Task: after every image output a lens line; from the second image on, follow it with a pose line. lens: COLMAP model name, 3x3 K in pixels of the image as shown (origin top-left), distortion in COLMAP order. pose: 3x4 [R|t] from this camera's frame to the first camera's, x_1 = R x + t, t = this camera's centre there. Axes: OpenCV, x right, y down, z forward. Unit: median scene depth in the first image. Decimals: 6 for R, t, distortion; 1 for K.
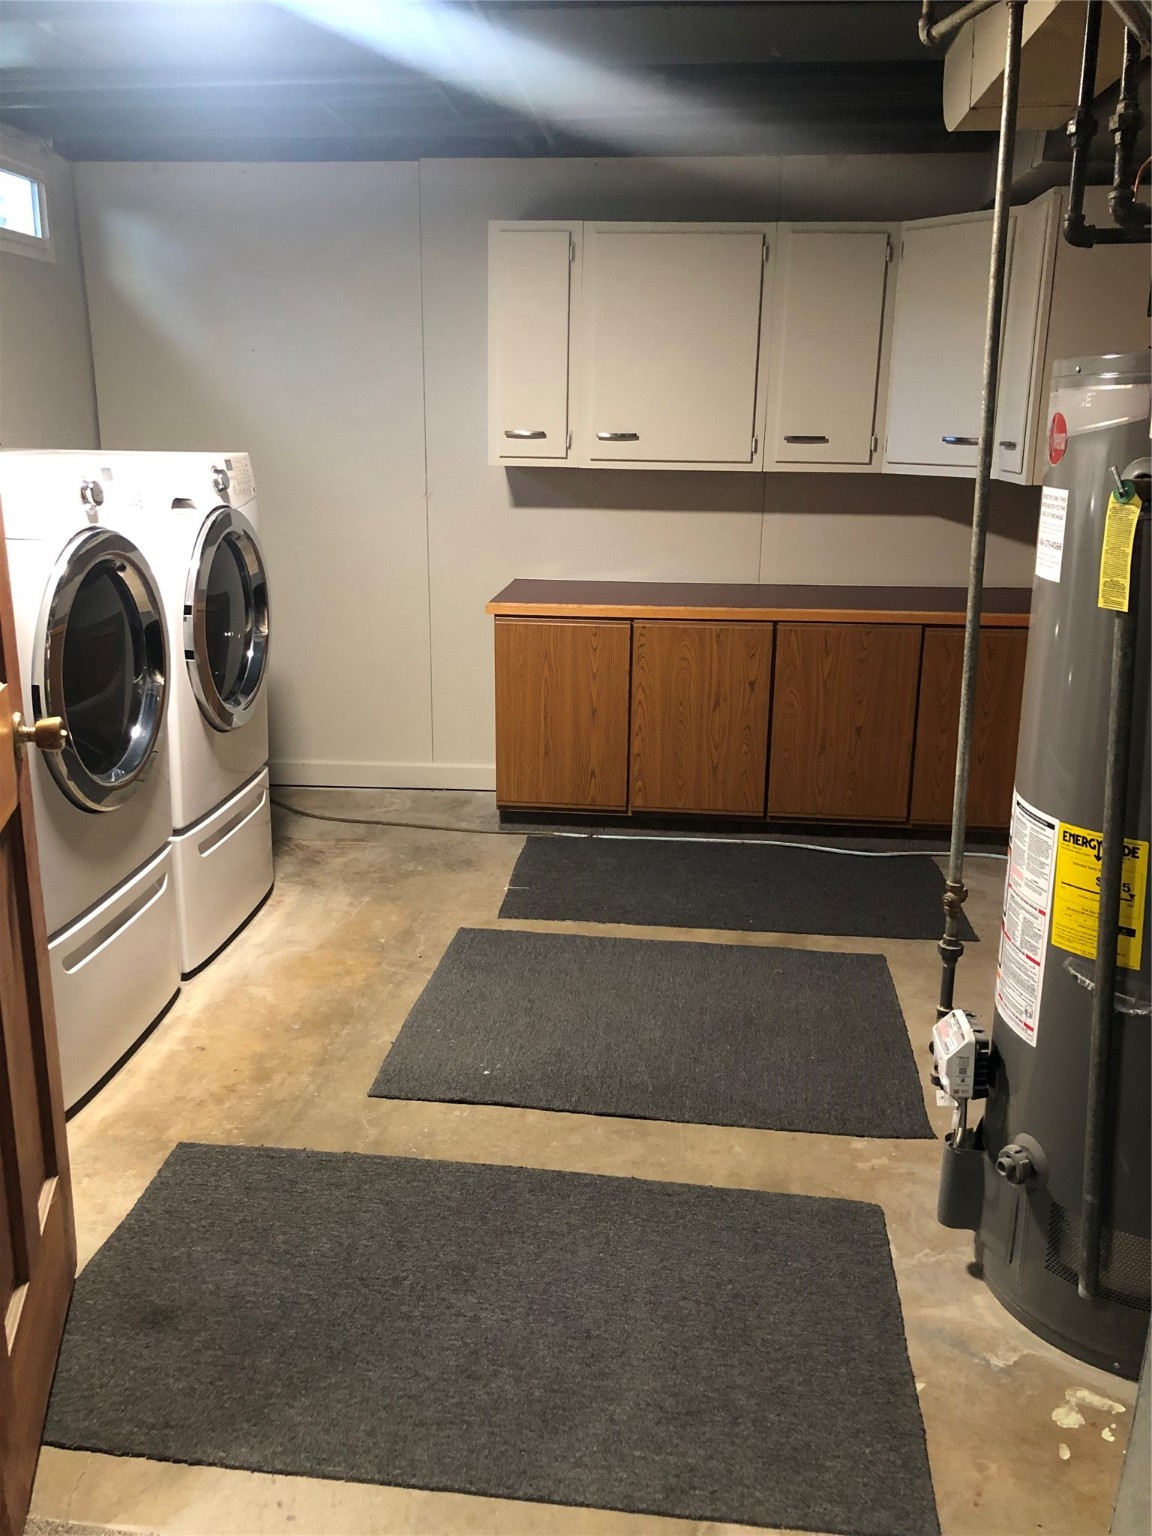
lens RADIAL K [[1268.6, 0, 576.0], [0, 1268.6, 768.0], [0, 0, 1]] dist [0.028856, -0.010246]
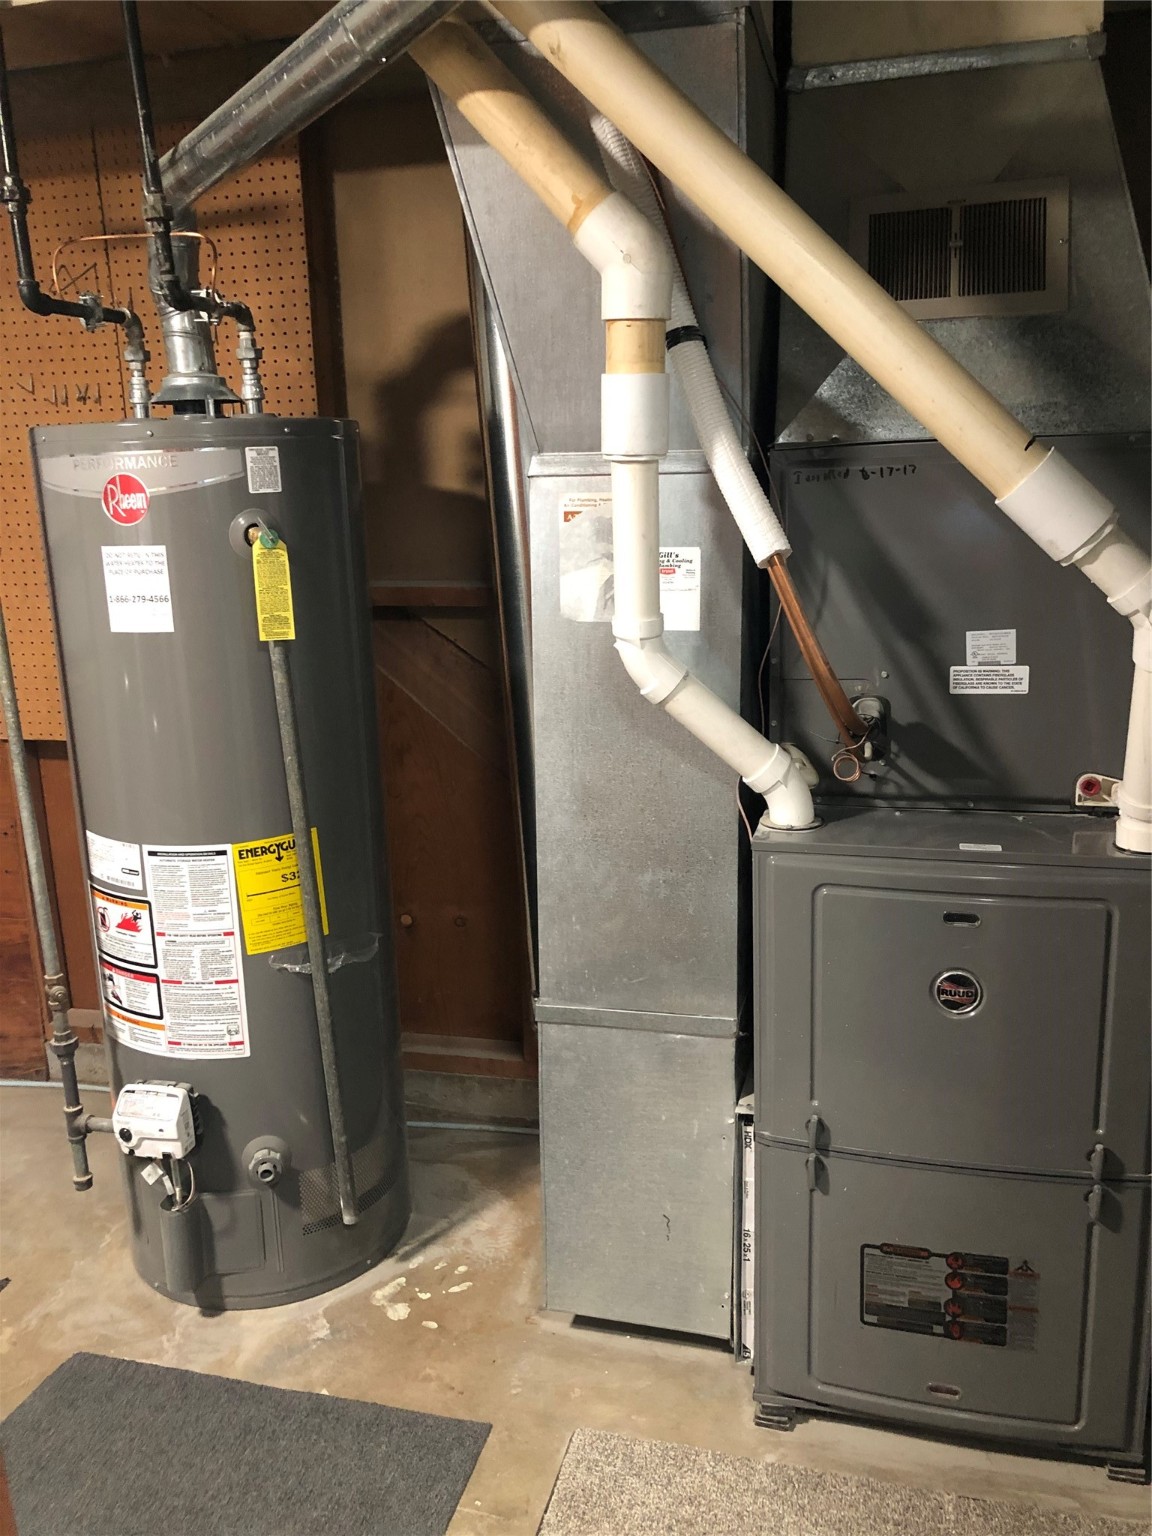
lens RADIAL K [[1268.6, 0, 576.0], [0, 1268.6, 768.0], [0, 0, 1]] dist [0.028856, -0.010246]
pose [[0.158533, -0.256908, 0.953344, -0.570507], [0.296281, 0.933436, 0.202274, -0.146255], [-0.941852, 0.250391, 0.224098, 0.449942]]
